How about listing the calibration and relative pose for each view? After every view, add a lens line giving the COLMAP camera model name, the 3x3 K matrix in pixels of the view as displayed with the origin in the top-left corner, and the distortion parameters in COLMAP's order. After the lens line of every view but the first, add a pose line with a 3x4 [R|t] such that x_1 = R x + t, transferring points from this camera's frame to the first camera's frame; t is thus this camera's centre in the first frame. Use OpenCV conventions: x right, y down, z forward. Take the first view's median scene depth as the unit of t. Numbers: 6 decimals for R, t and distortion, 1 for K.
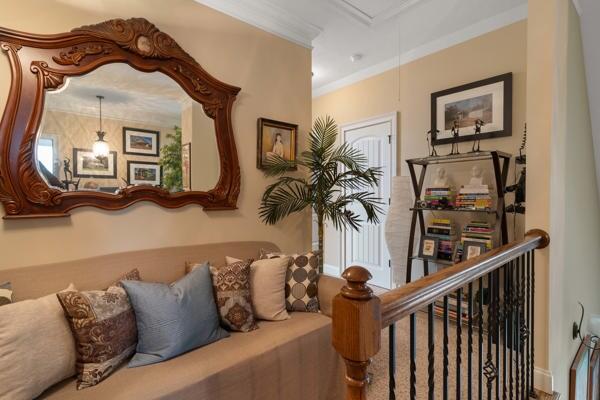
lens RADIAL K [[290.9, 0, 300.7], [0, 290.9, 200.1], [0, 0, 1]] dist [0.003031, 0.000157]
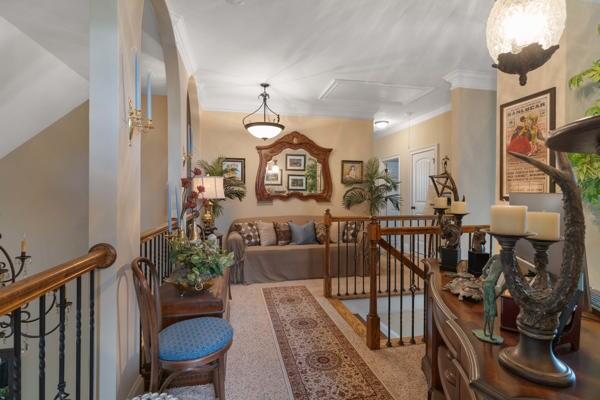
lens RADIAL K [[290.9, 0, 298.8], [0, 290.9, 198.0], [0, 0, 1]] dist [0.003031, 0.000157]
pose [[0.881628, 0.013279, -0.471758, 0.409677], [-0.019888, 0.999761, -0.009026, 0.017512], [0.471525, 0.017340, 0.881682, -0.721978]]
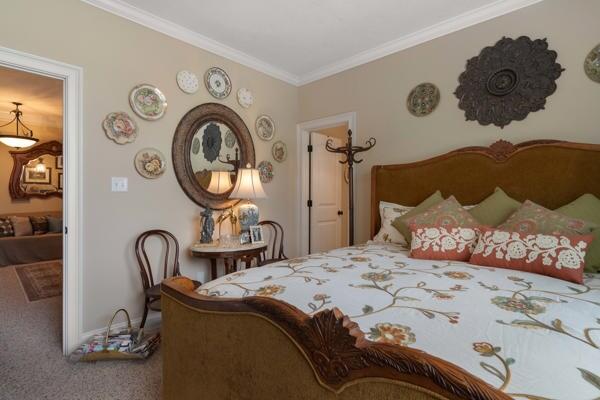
lens RADIAL K [[290.9, 0, 288.9], [0, 290.9, 196.4], [0, 0, 1]] dist [0.003031, 0.000157]
pose [[0.994808, 0.003960, 0.101695, 0.915097], [-0.002392, 0.999876, -0.015540, 0.028914], [-0.101744, 0.015216, 0.994694, -1.317272]]
